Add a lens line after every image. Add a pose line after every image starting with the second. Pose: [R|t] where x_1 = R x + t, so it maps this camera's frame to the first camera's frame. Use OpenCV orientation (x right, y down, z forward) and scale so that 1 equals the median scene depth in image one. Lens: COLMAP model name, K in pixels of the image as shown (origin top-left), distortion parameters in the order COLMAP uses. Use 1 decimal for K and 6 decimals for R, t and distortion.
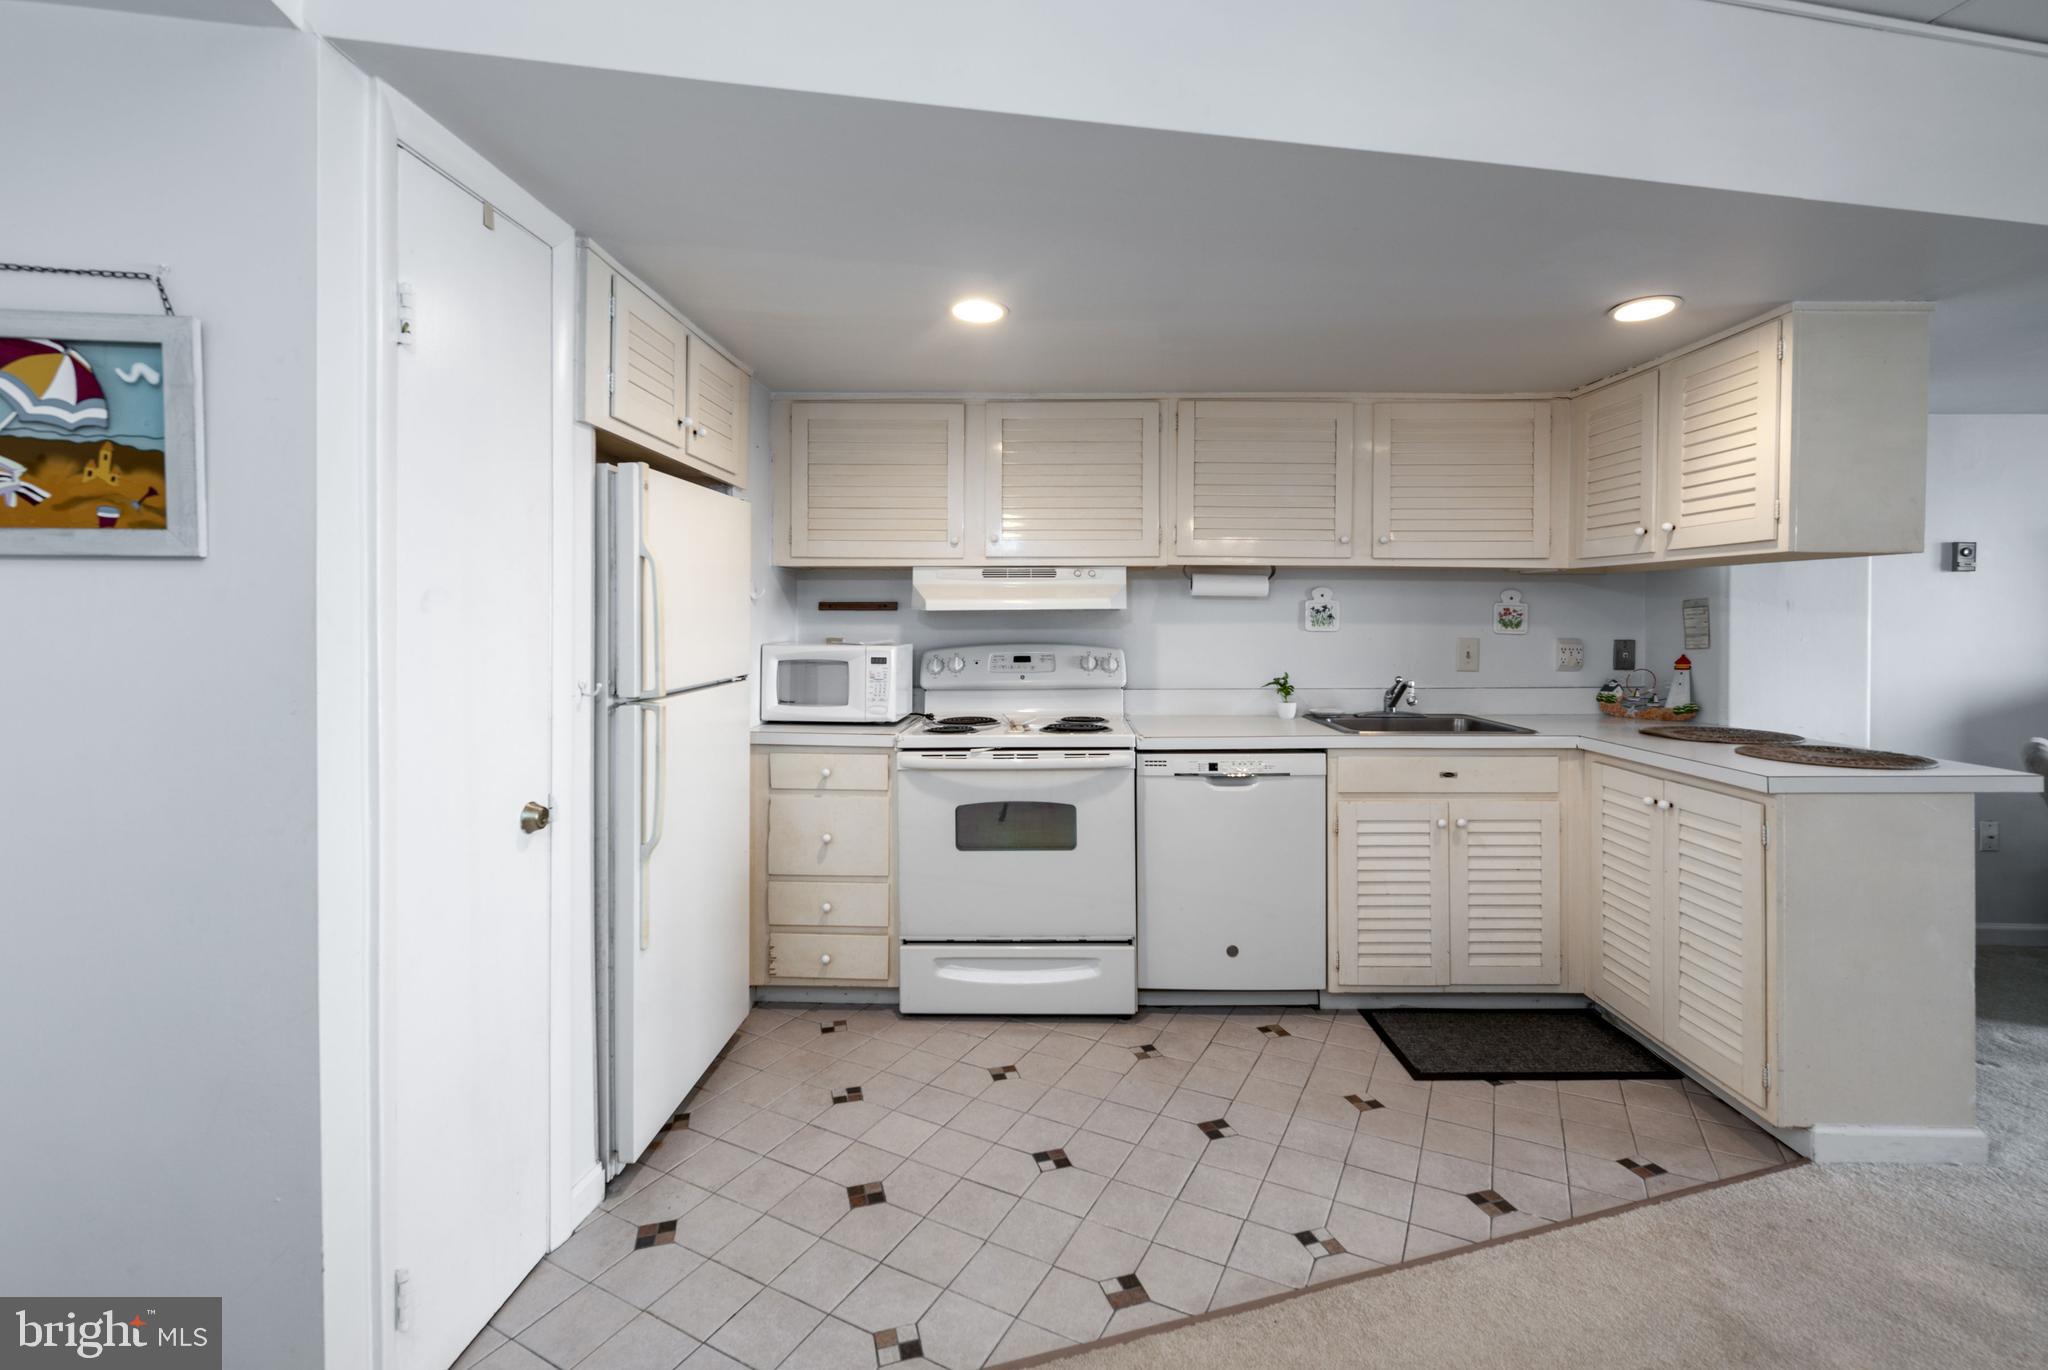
lens RADIAL K [[910.0, 0, 1021.1], [0, 910.0, 616.8], [0, 0, 1]] dist [-0.000390, 0.000242]
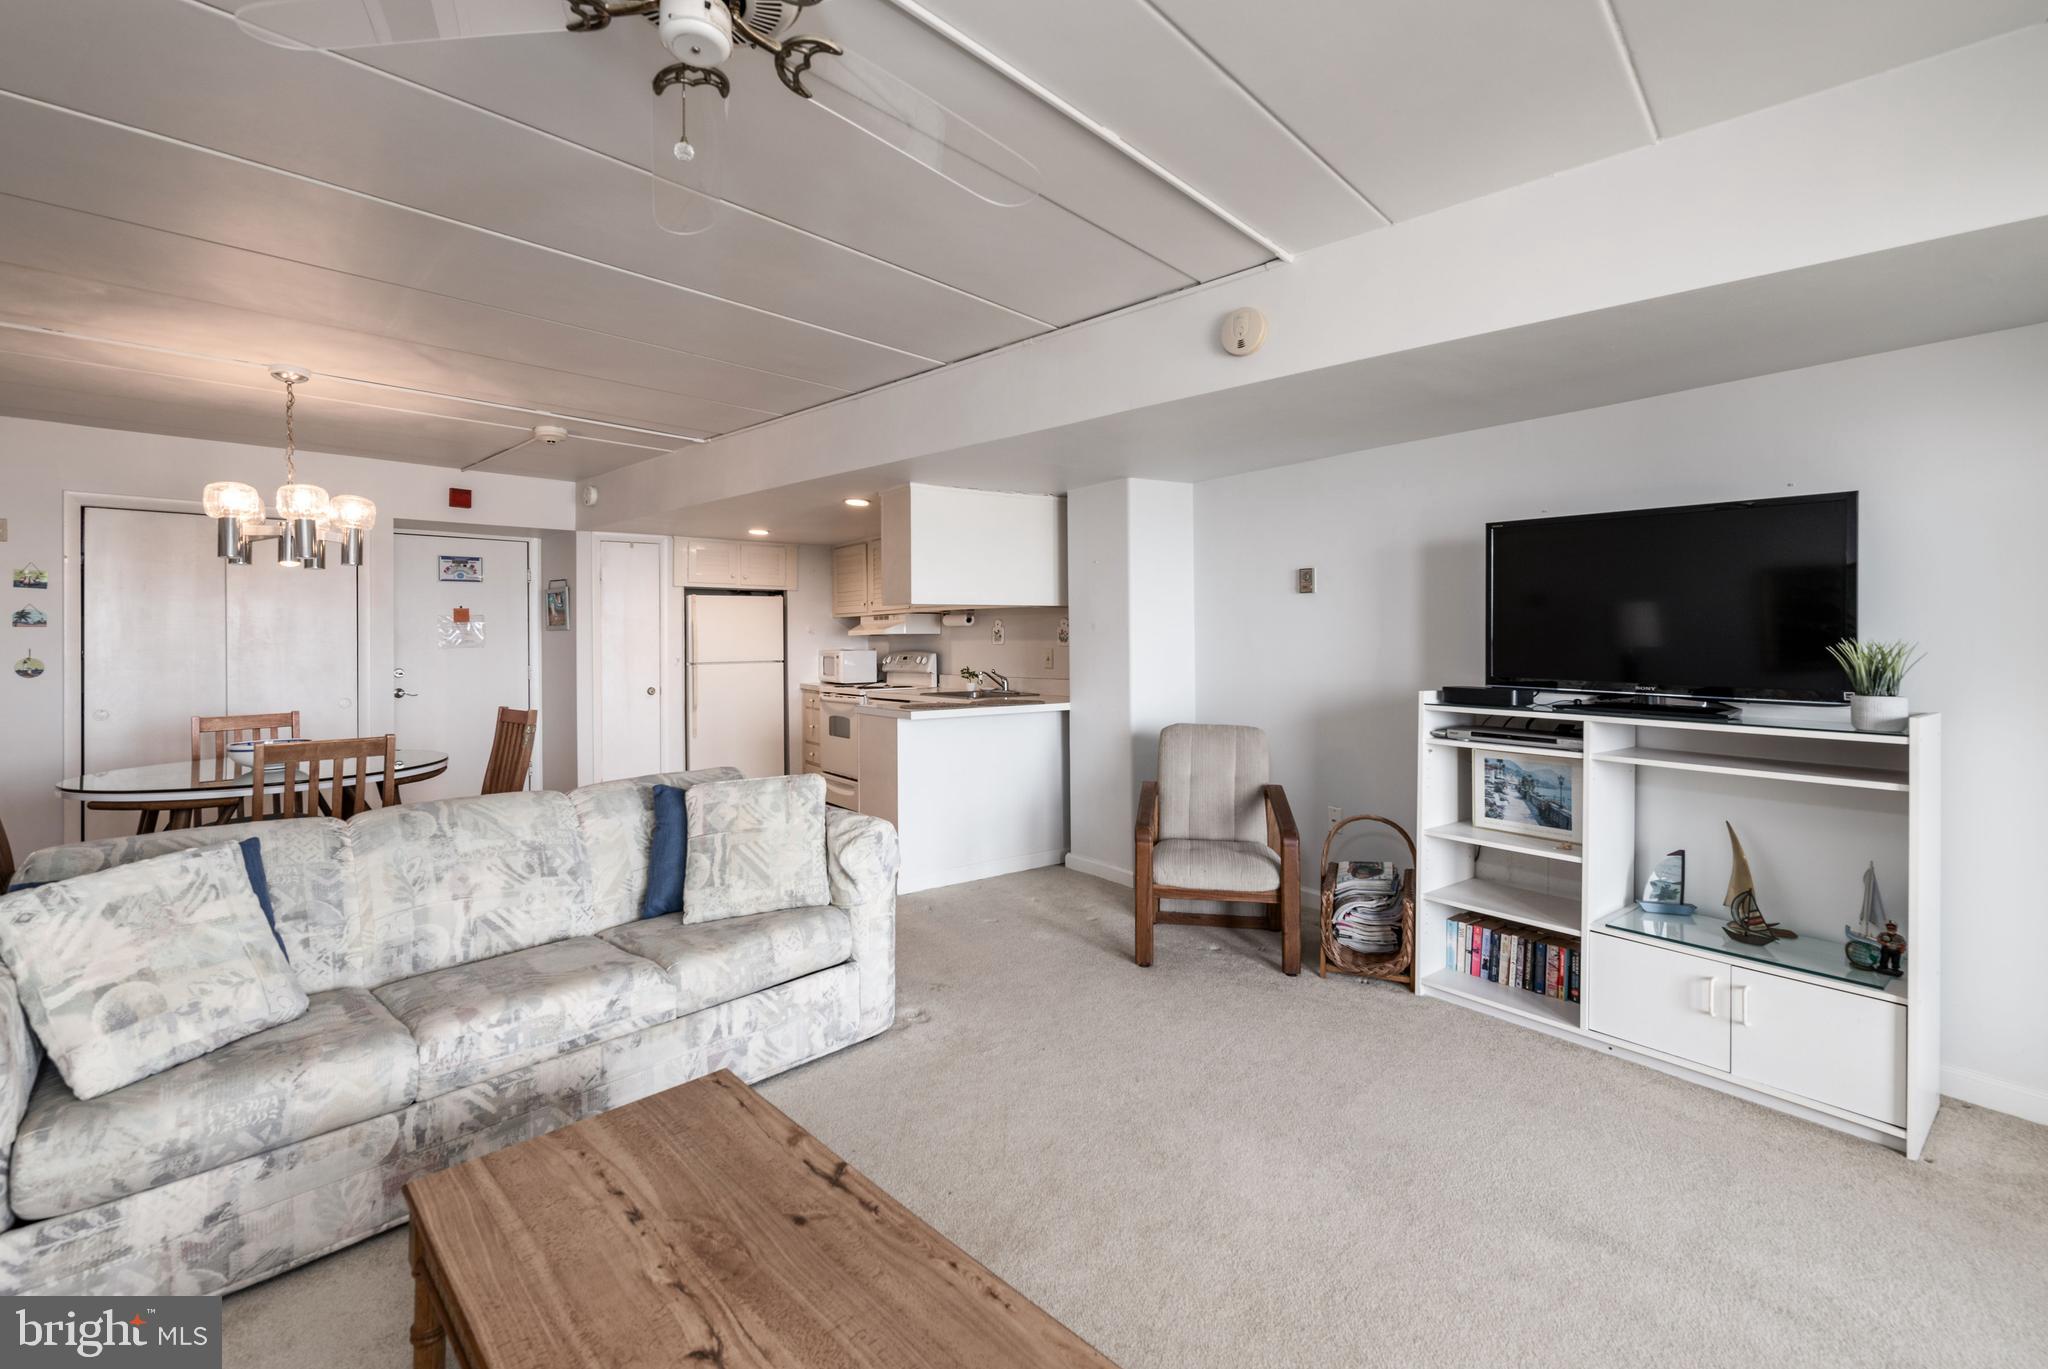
lens RADIAL K [[913.4, 0, 1030.6], [0, 913.4, 644.1], [0, 0, 1]] dist [-0.004170, -0.000349]
pose [[0.602715, -0.005322, -0.797939, 2.150903], [0.011013, 0.999938, 0.001649, 0.016281], [0.797880, -0.009781, 0.602736, -0.038743]]
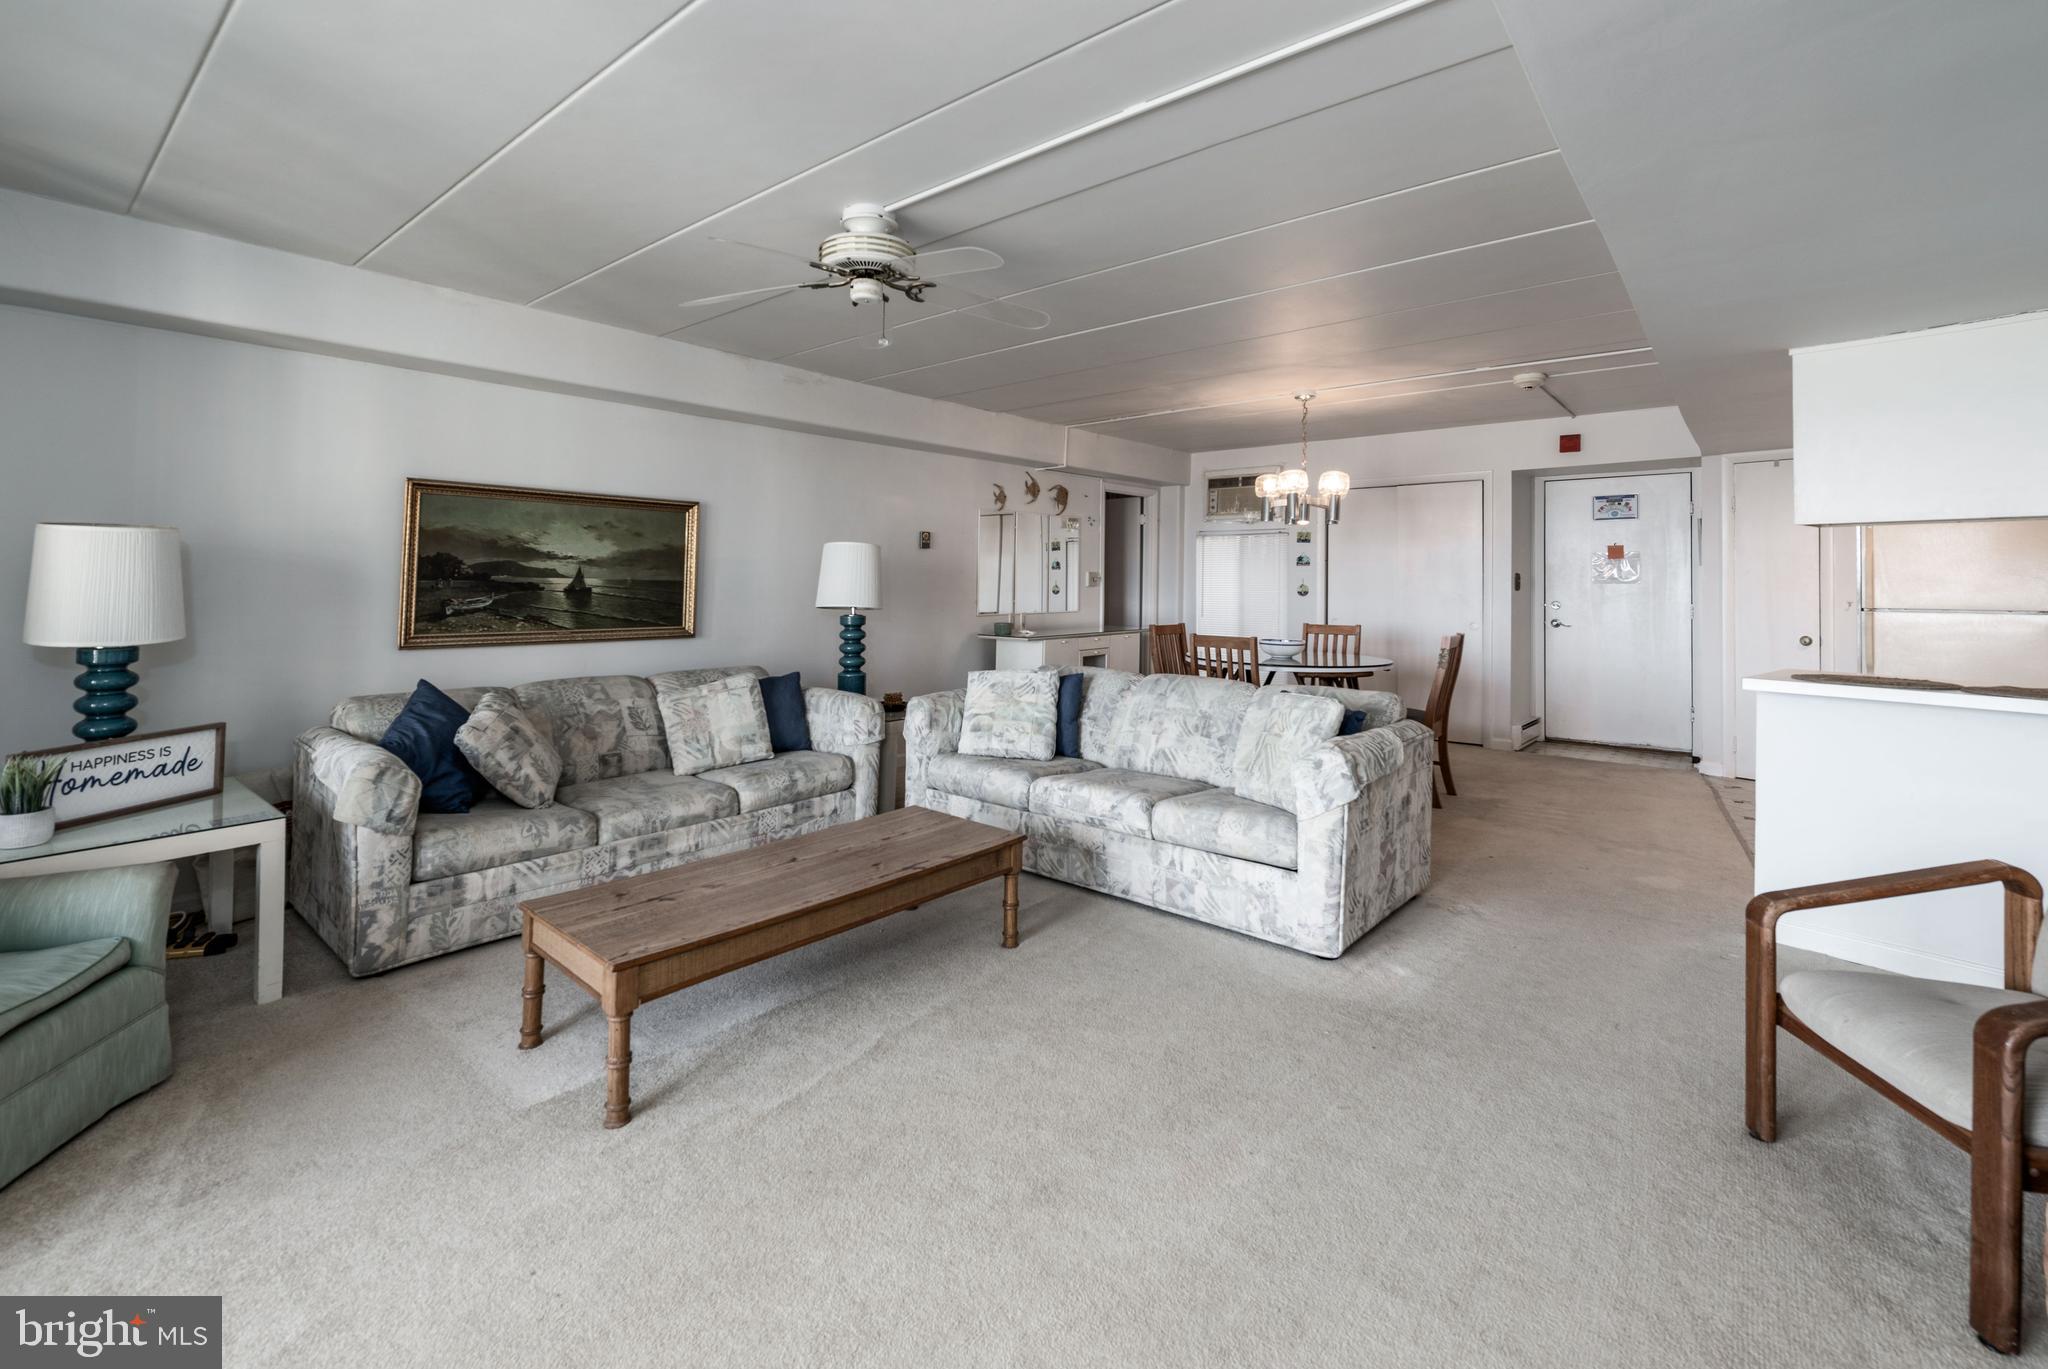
lens RADIAL K [[884.8, 0, 967.3], [0, 884.8, 564.8], [0, 0, 1]] dist [-0.002098, -0.000173]
pose [[-0.794321, -0.019408, -0.607188, 2.182648], [-0.010653, 0.999781, -0.018019, 0.023629], [0.607404, -0.007844, -0.794354, 0.992473]]
